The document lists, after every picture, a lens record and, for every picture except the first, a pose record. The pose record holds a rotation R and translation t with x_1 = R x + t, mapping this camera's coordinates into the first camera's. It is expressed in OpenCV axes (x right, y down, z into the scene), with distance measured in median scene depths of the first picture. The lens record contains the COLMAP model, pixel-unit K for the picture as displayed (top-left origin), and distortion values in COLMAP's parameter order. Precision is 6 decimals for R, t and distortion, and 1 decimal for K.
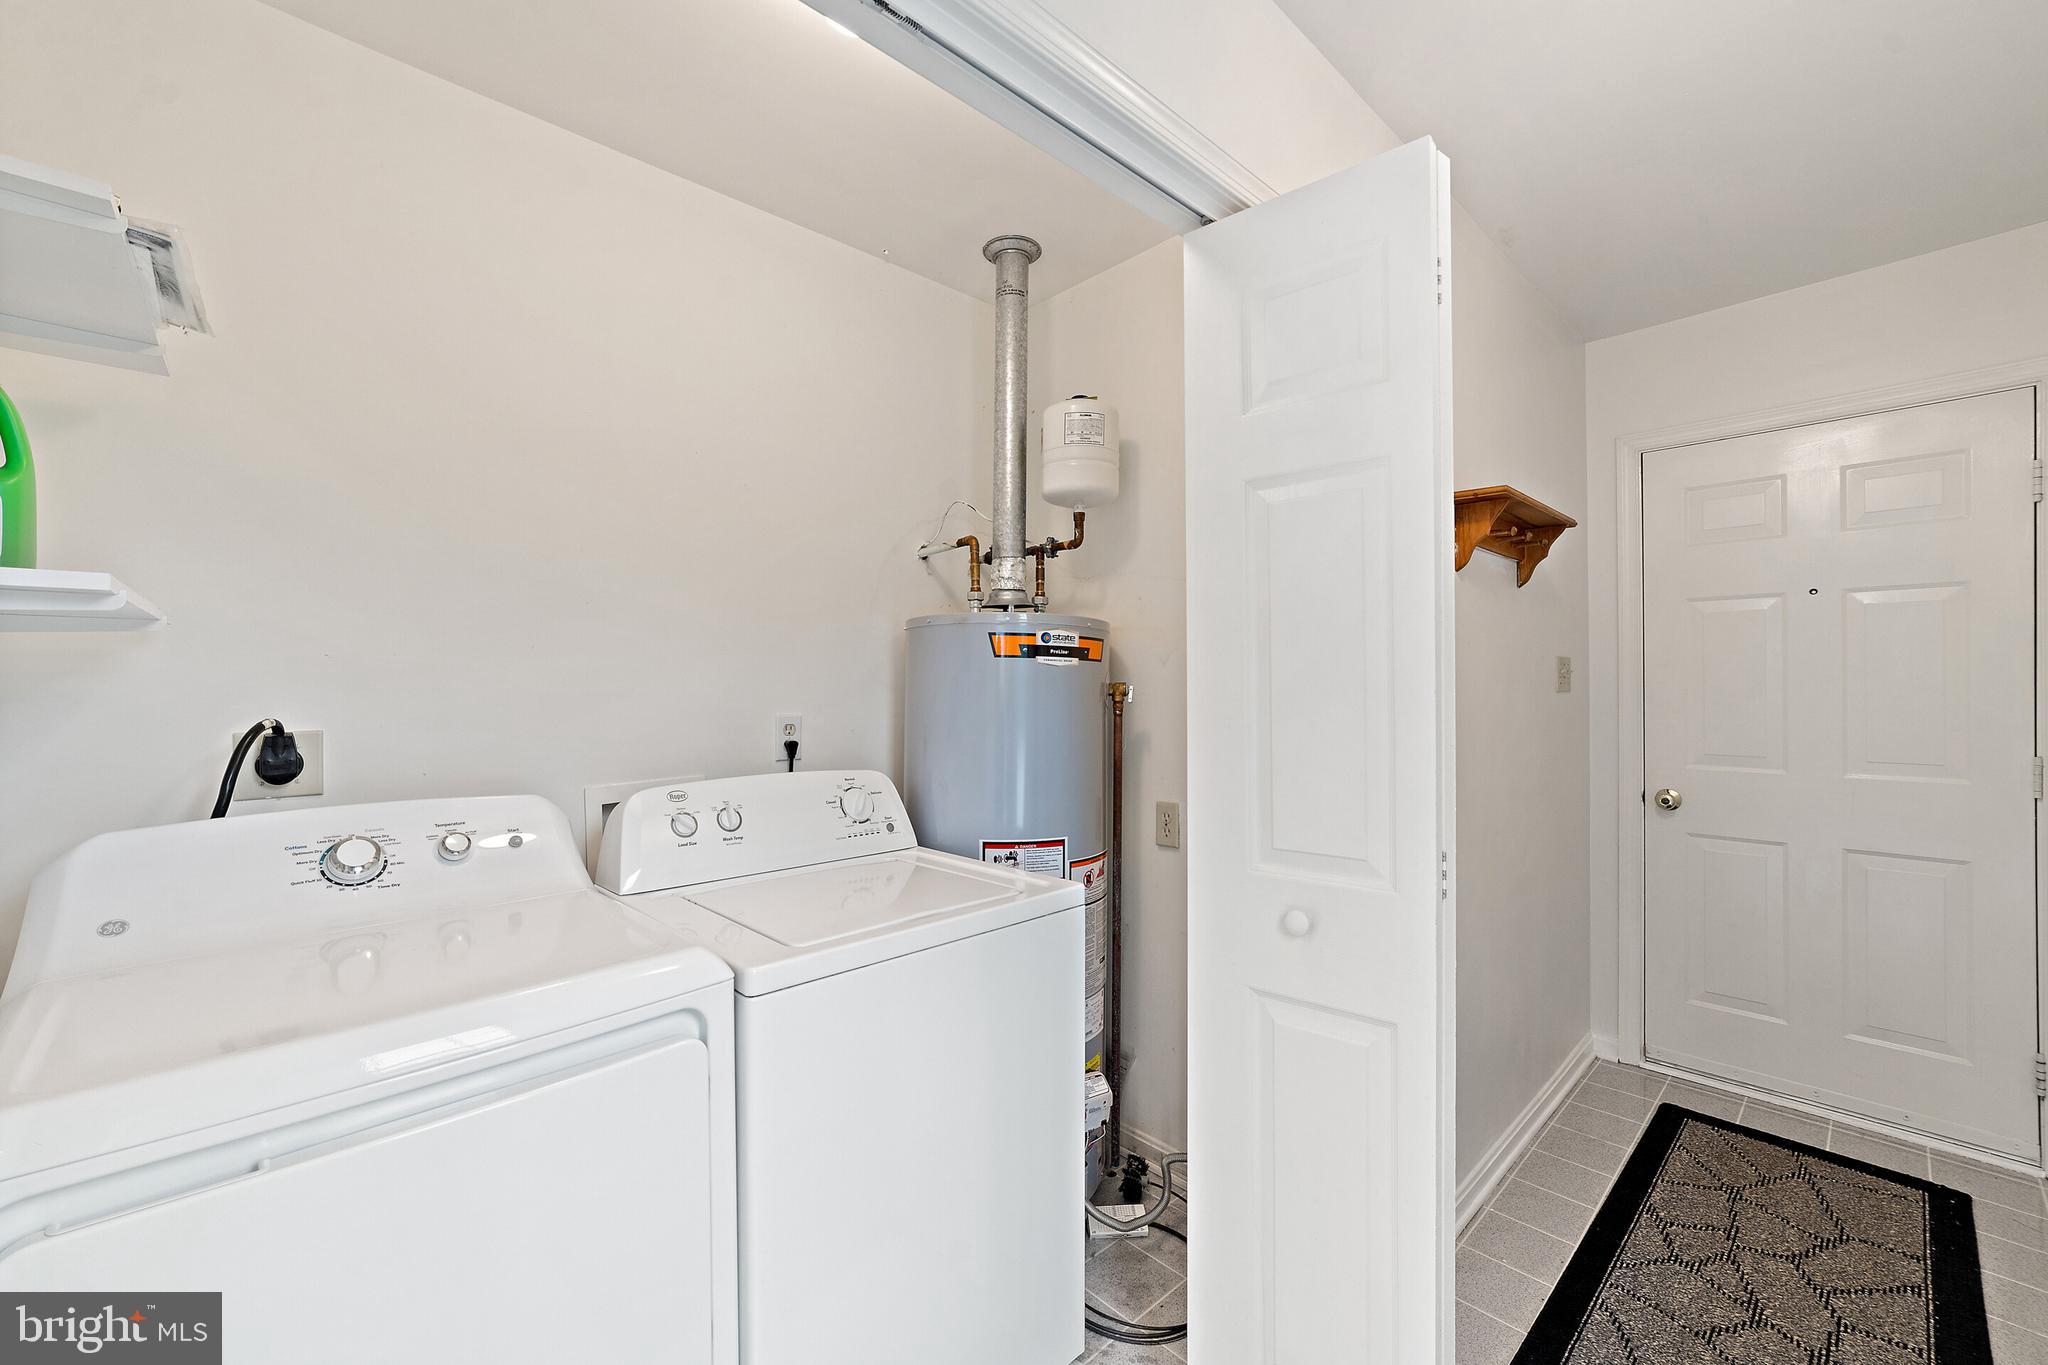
lens RADIAL K [[836.1, 0, 1024.7], [0, 836.1, 683.8], [0, 0, 1]] dist [-0.003515, 0.002004]
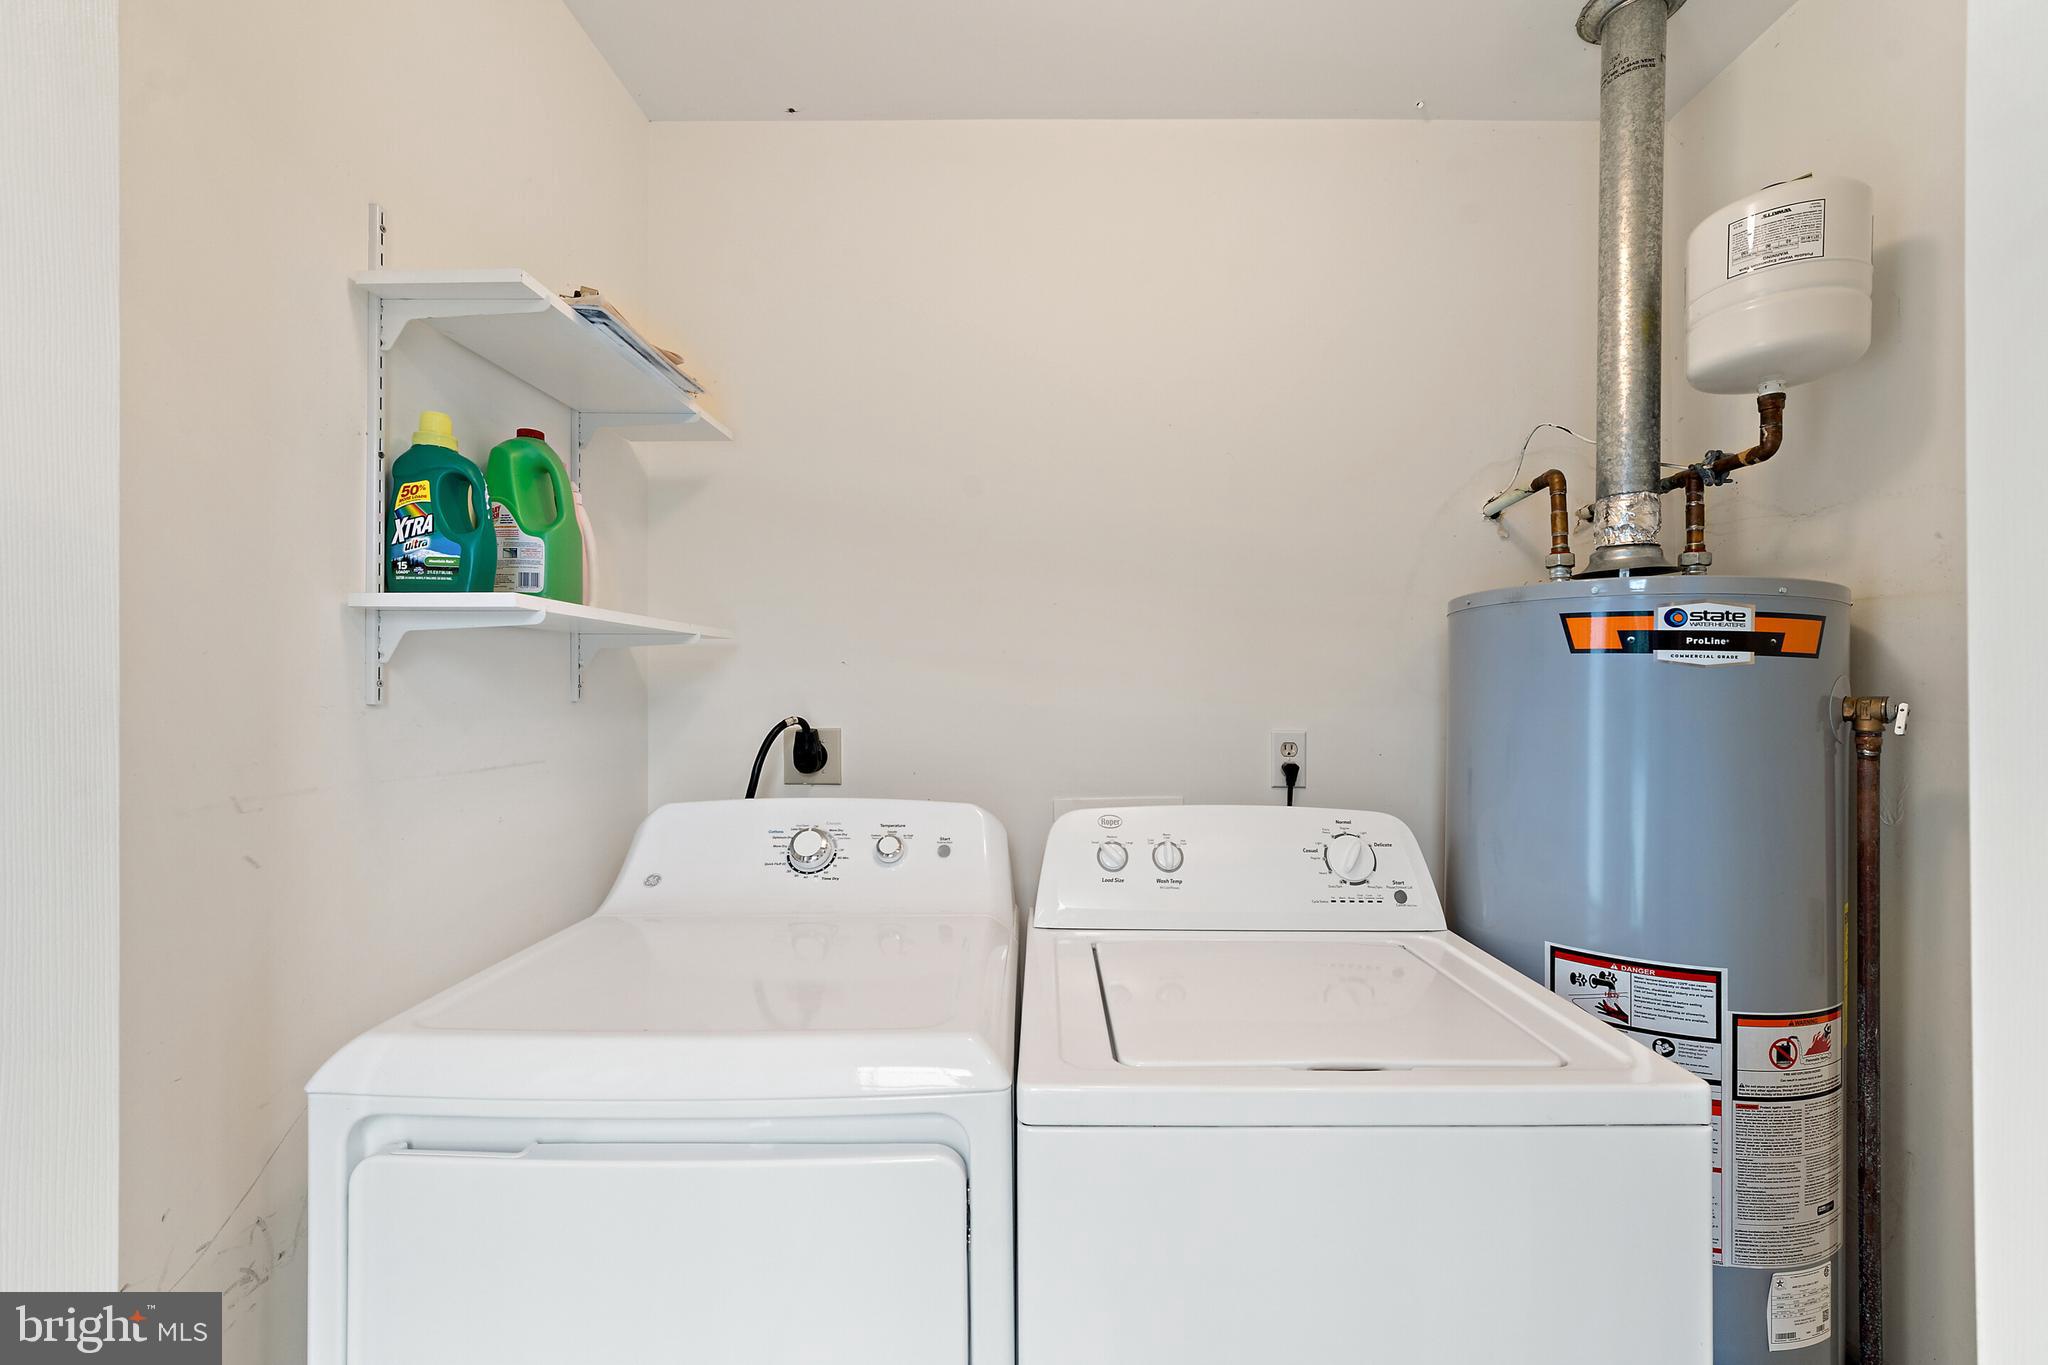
lens RADIAL K [[836.1, 0, 1029.3], [0, 836.1, 681.9], [0, 0, 1]] dist [-0.003515, 0.002004]
pose [[0.727802, 0.001974, -0.685784, 0.089849], [-0.011972, 0.999880, -0.009828, 0.000753], [0.685682, 0.015364, 0.727739, 0.253646]]
